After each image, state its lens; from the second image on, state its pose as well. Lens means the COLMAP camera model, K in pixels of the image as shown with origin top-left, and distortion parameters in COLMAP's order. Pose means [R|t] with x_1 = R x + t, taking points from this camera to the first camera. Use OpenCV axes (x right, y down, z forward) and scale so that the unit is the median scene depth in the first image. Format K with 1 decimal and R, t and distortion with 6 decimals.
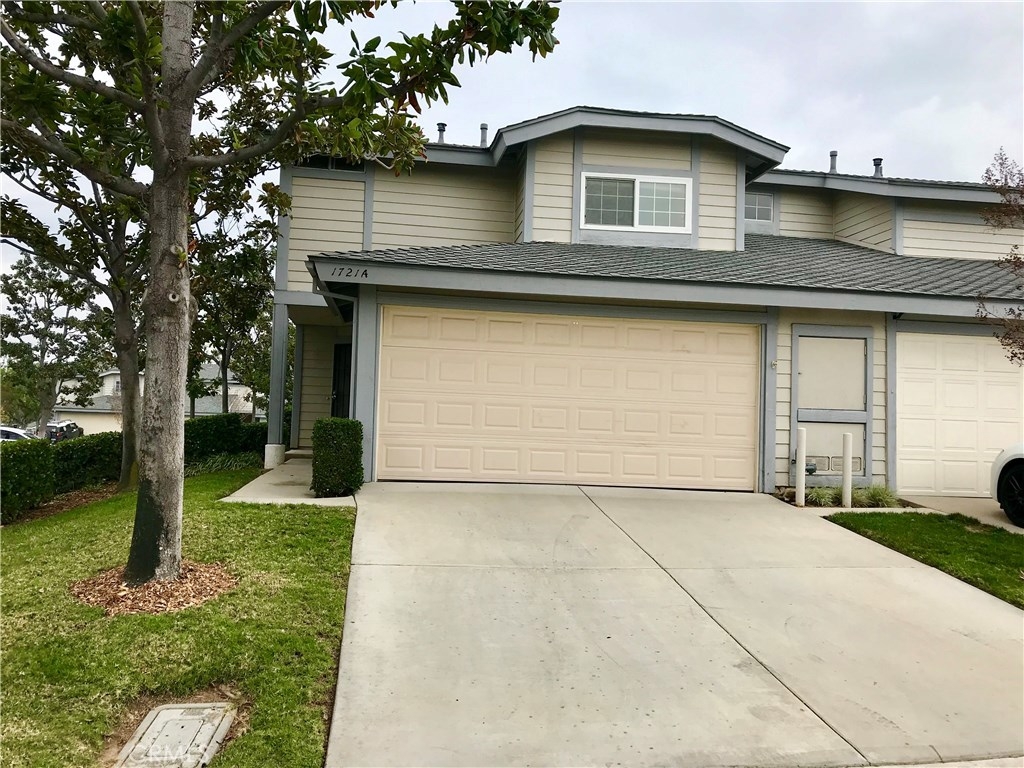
lens RADIAL K [[840.5, 0, 512.7], [0, 840.5, 388.0], [0, 0, 1]] dist [0.040687, -0.052772]
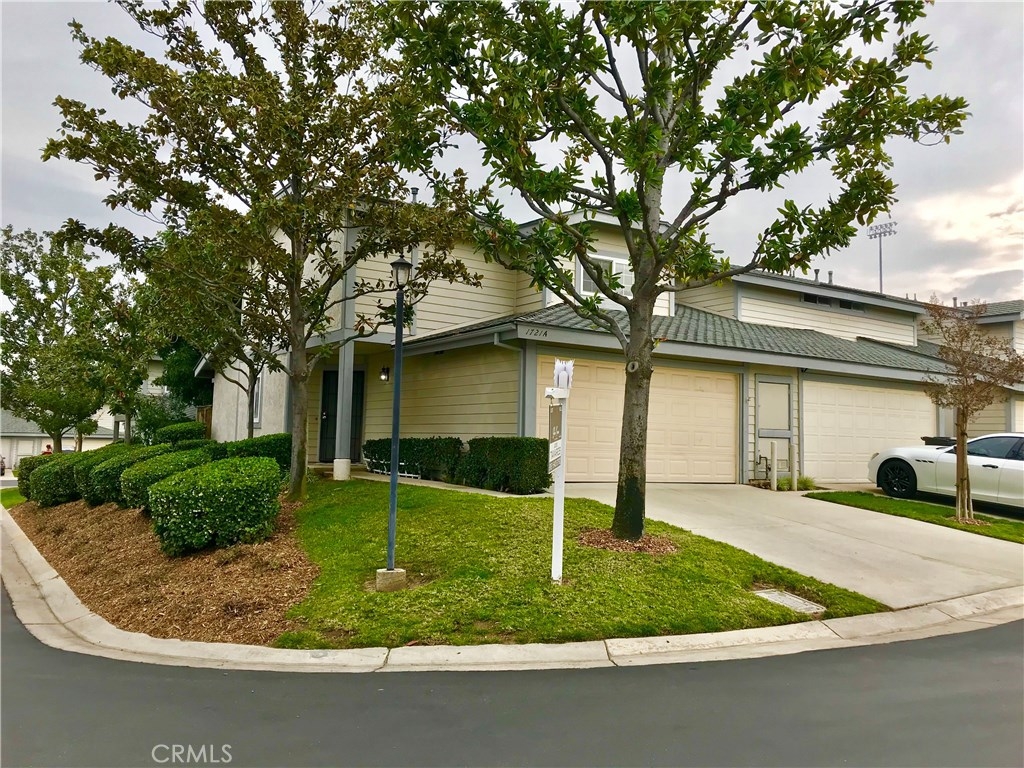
lens RADIAL K [[840.5, 0, 507.1], [0, 840.5, 381.2], [0, 0, 1]] dist [0.040687, -0.052772]
pose [[0.911210, 0.020336, 0.411439, -0.713921], [-0.010963, 0.999624, -0.025129, -0.018822], [-0.411796, 0.018387, 0.911091, -0.216905]]
